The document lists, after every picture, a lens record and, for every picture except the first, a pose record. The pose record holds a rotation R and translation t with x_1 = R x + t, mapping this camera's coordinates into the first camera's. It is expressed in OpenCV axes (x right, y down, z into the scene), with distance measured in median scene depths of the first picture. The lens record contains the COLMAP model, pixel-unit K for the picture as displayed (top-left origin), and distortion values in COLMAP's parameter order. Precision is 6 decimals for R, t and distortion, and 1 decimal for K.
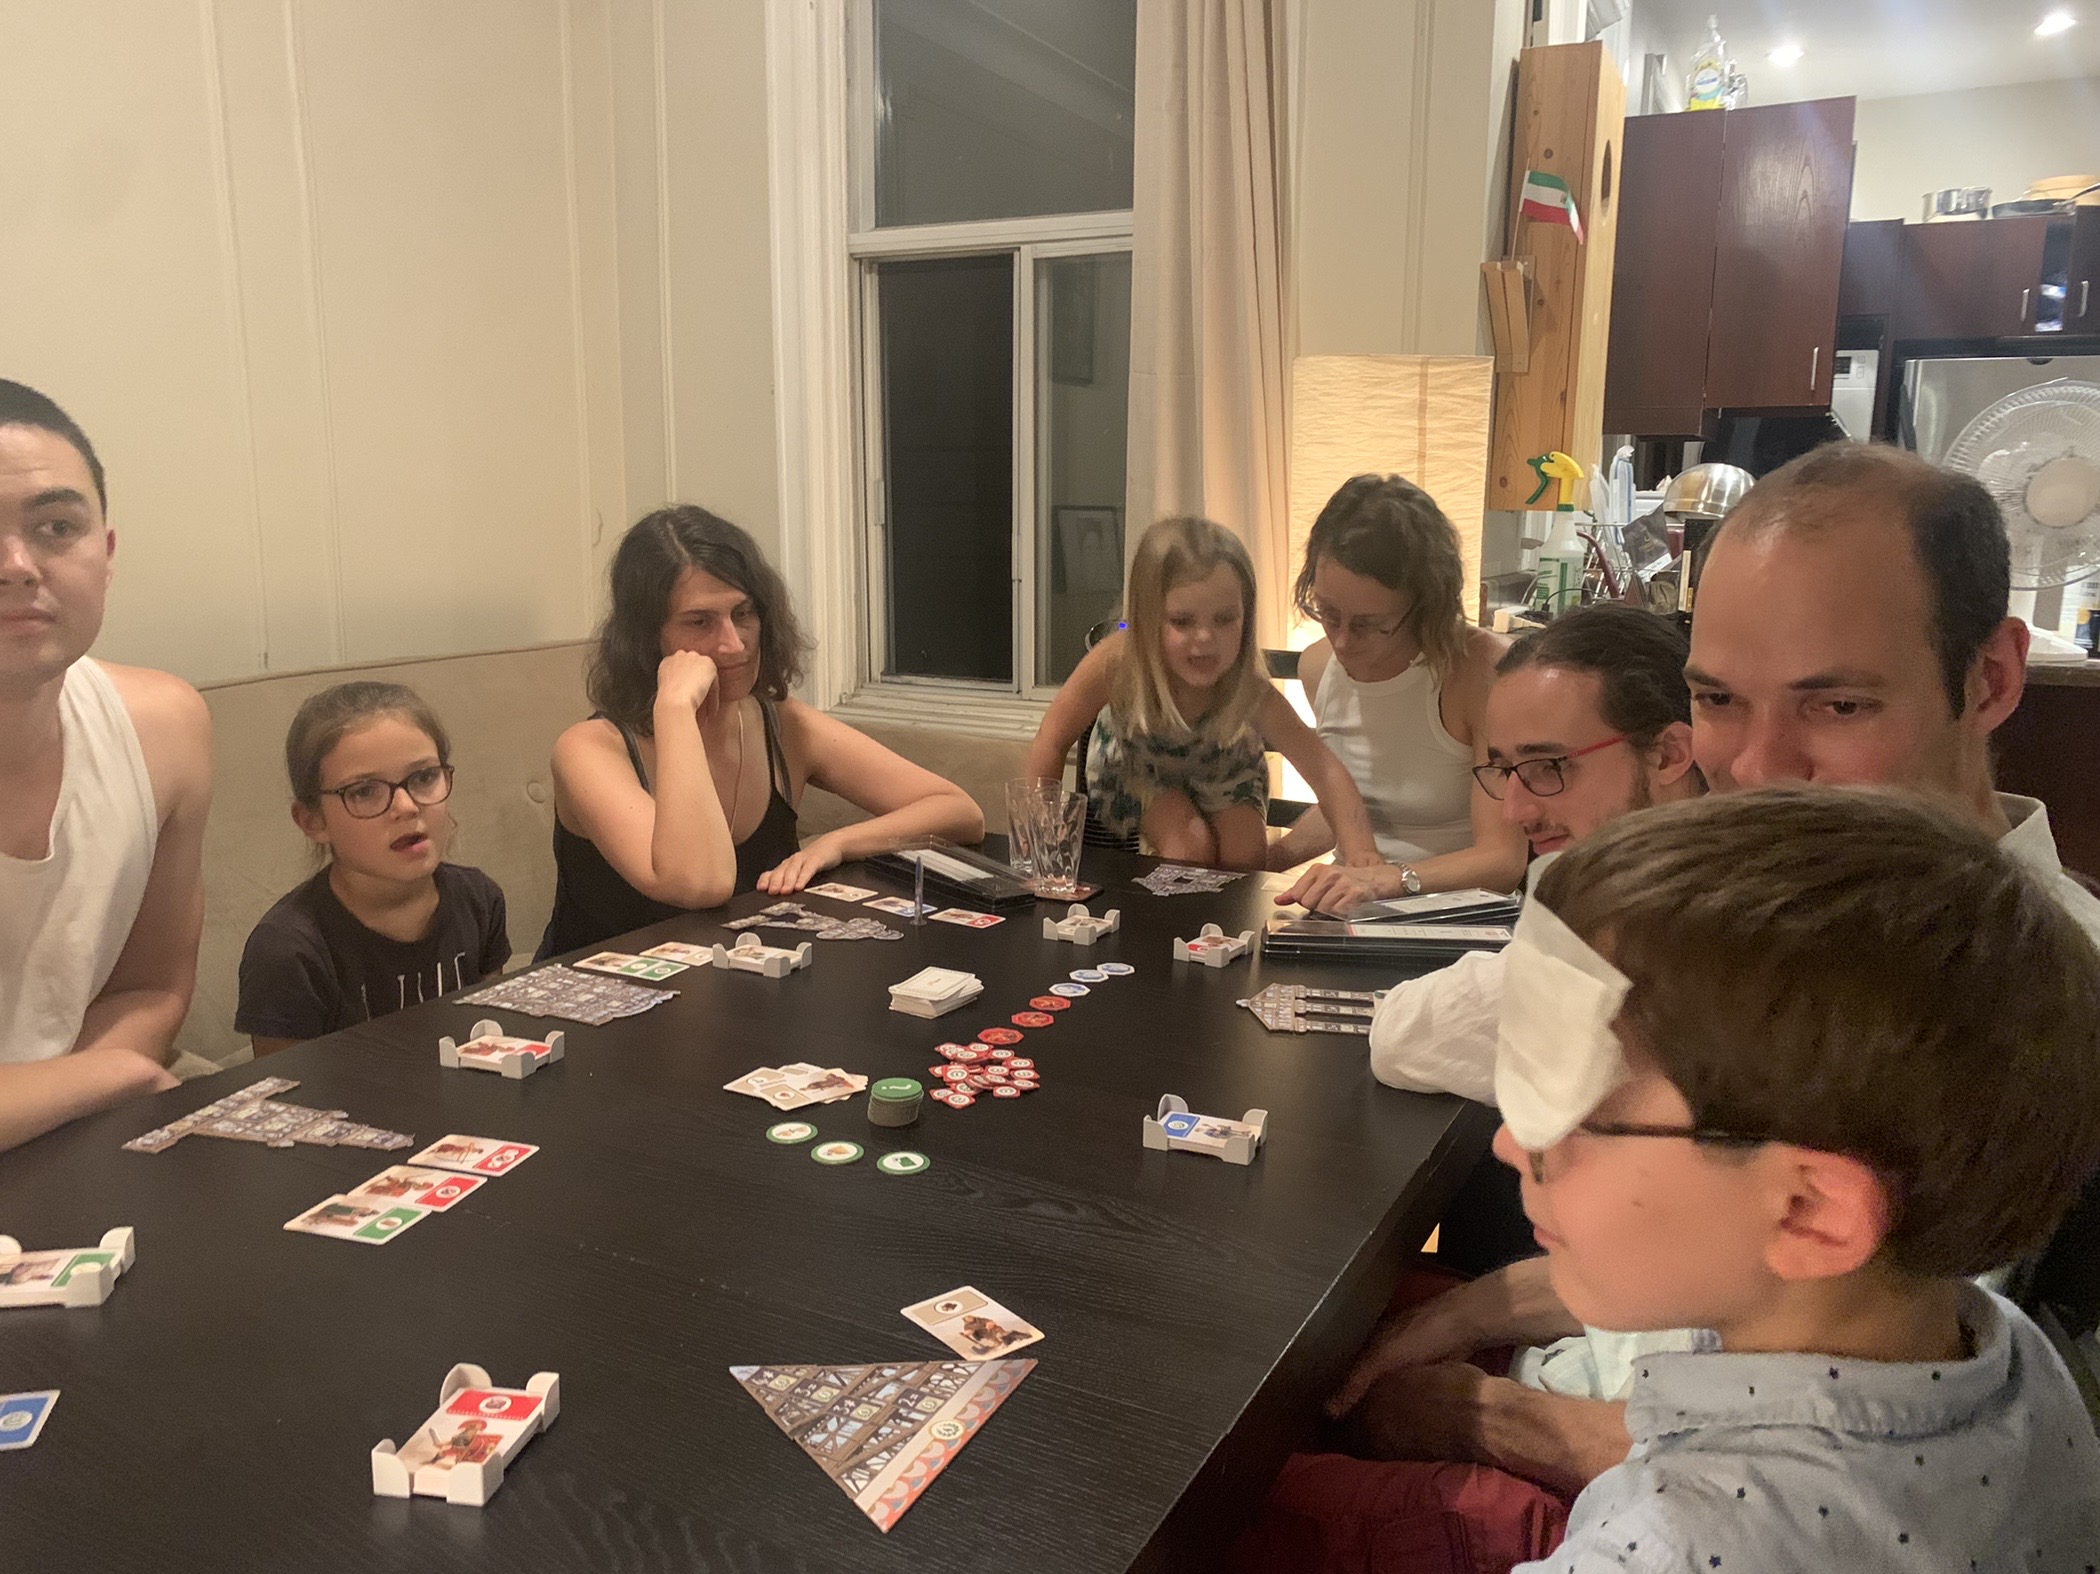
lens RADIAL K [[1600.7, 0, 1053.6], [0, 1600.7, 787.2], [0, 0, 1]] dist [-0.004302, -0.008208]
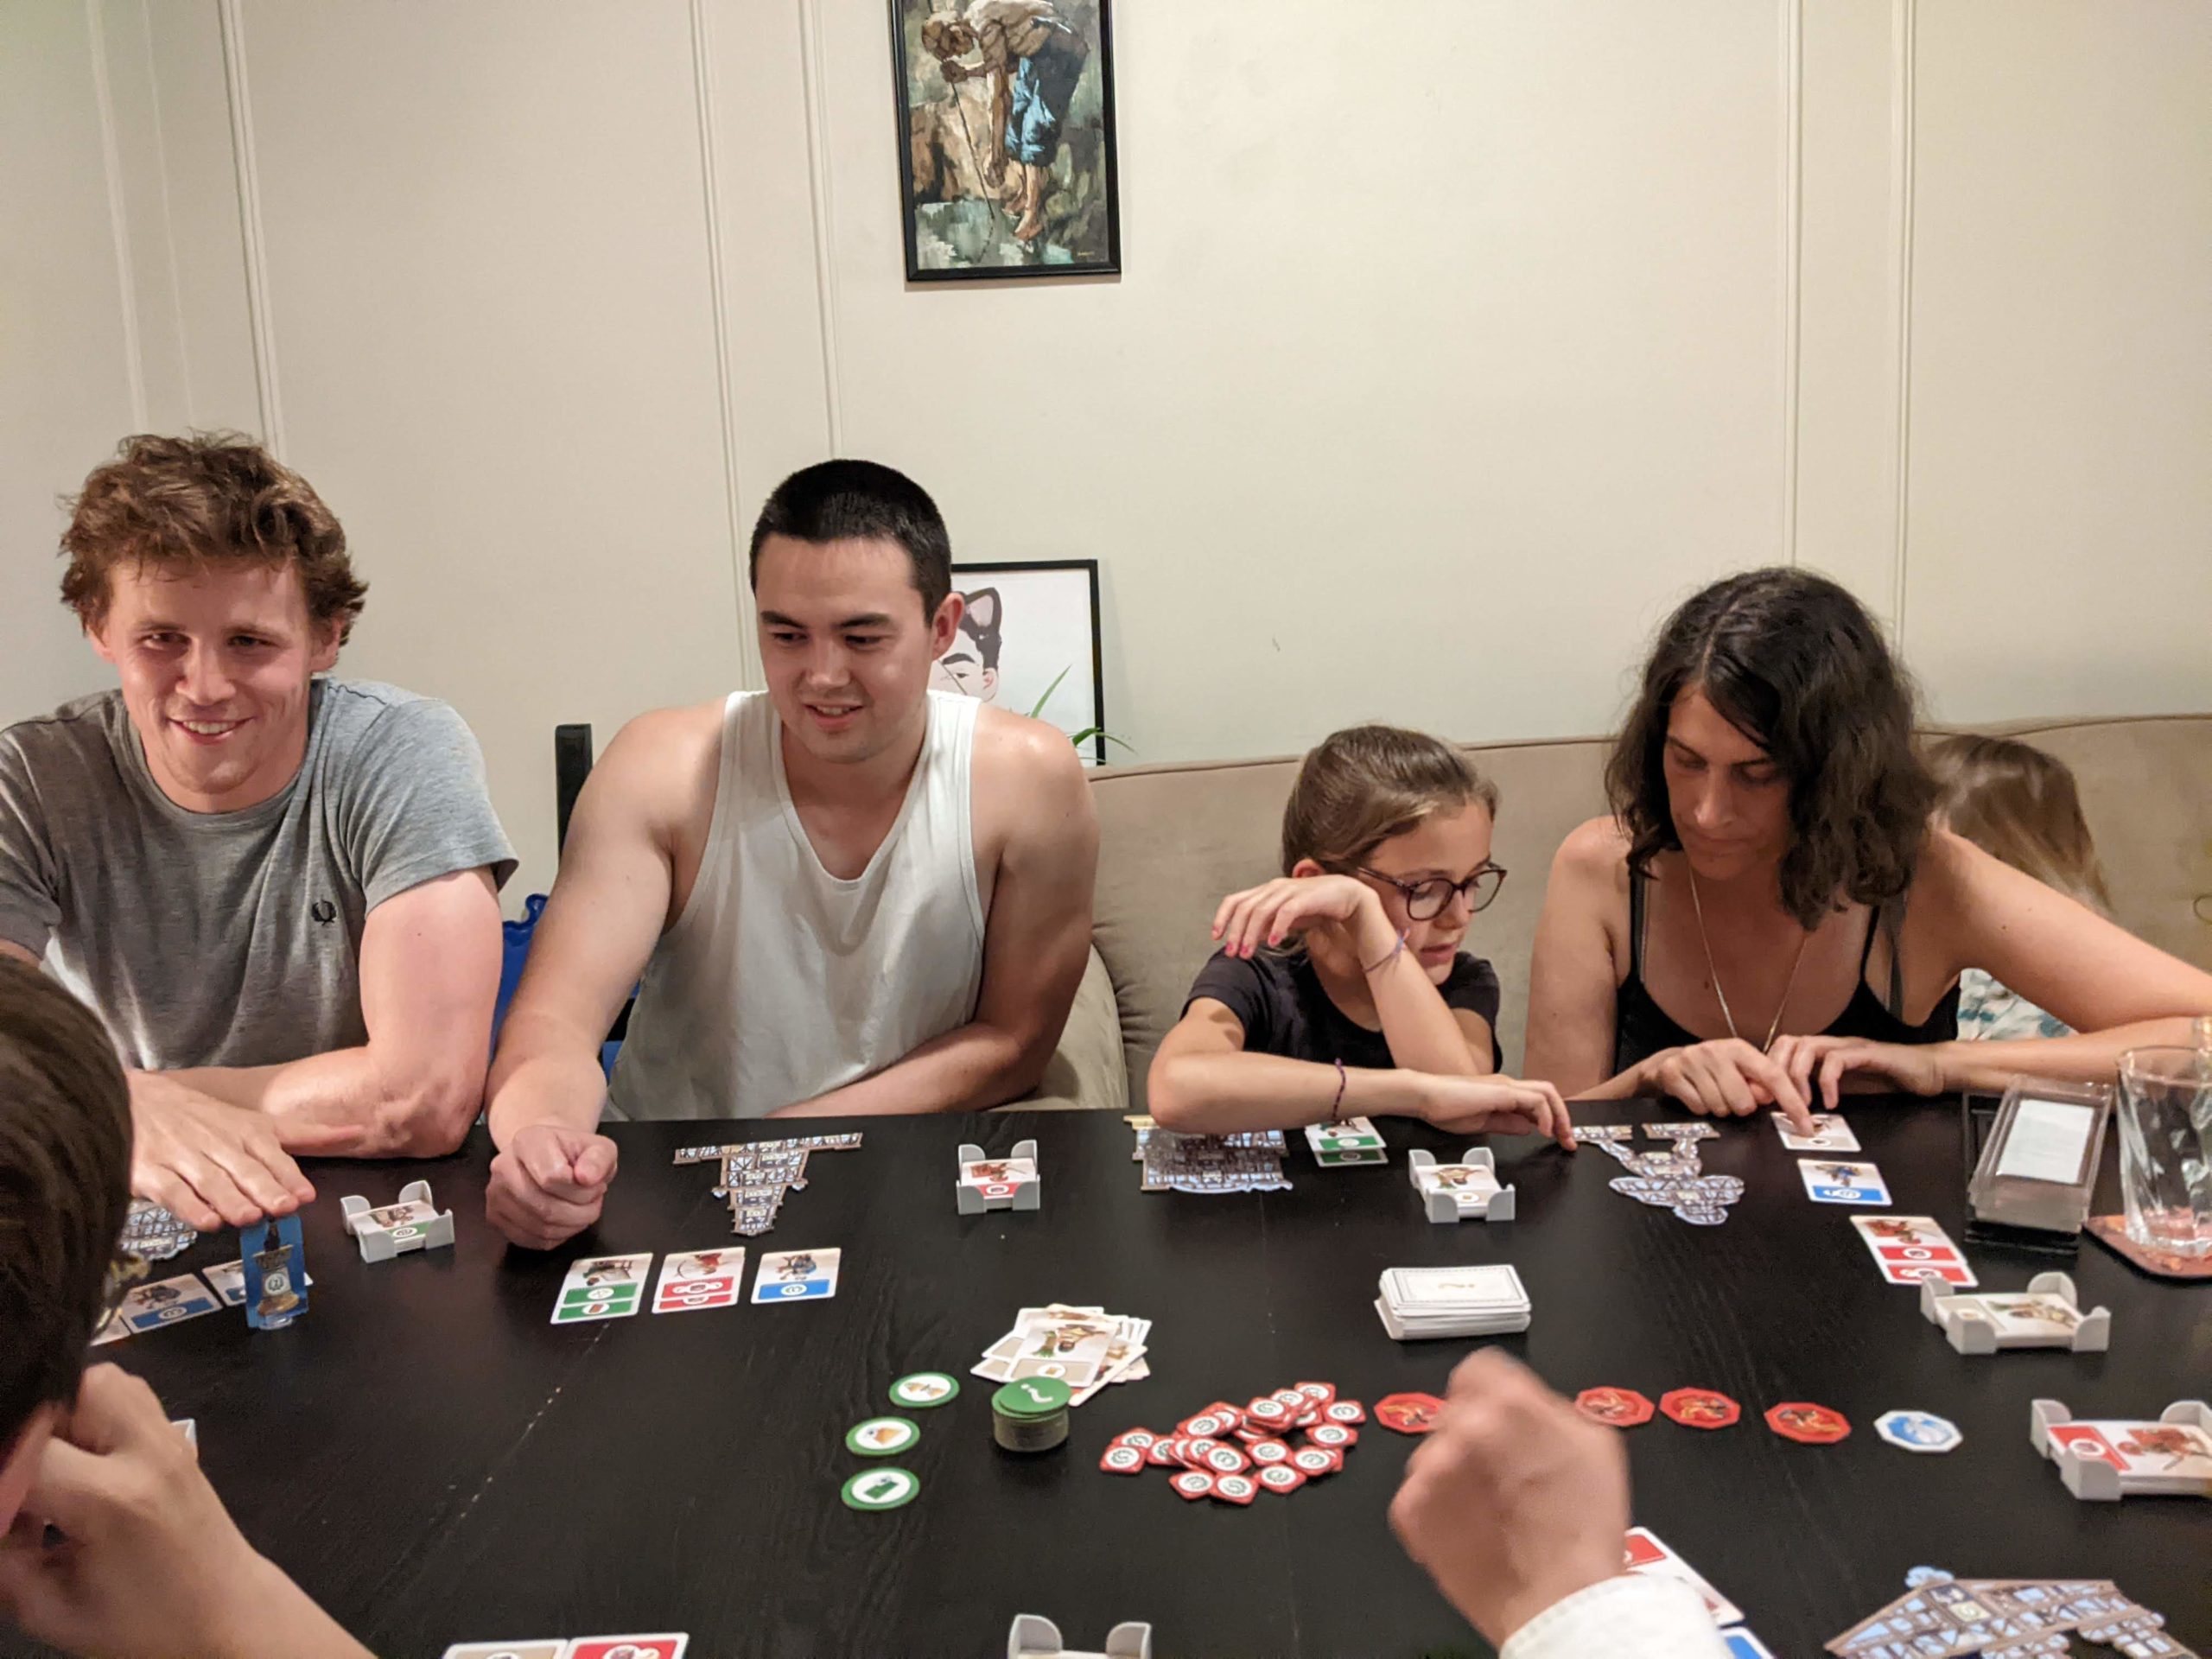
lens RADIAL K [[1778.6, 0, 1105.7], [0, 1778.6, 826.5], [0, 0, 1]] dist [-0.009545, -0.004366]
pose [[0.416996, 0.119424, -0.901029, 0.255680], [-0.122566, 0.989664, 0.074449, -0.050555], [0.900607, 0.079391, 0.427323, 0.307317]]
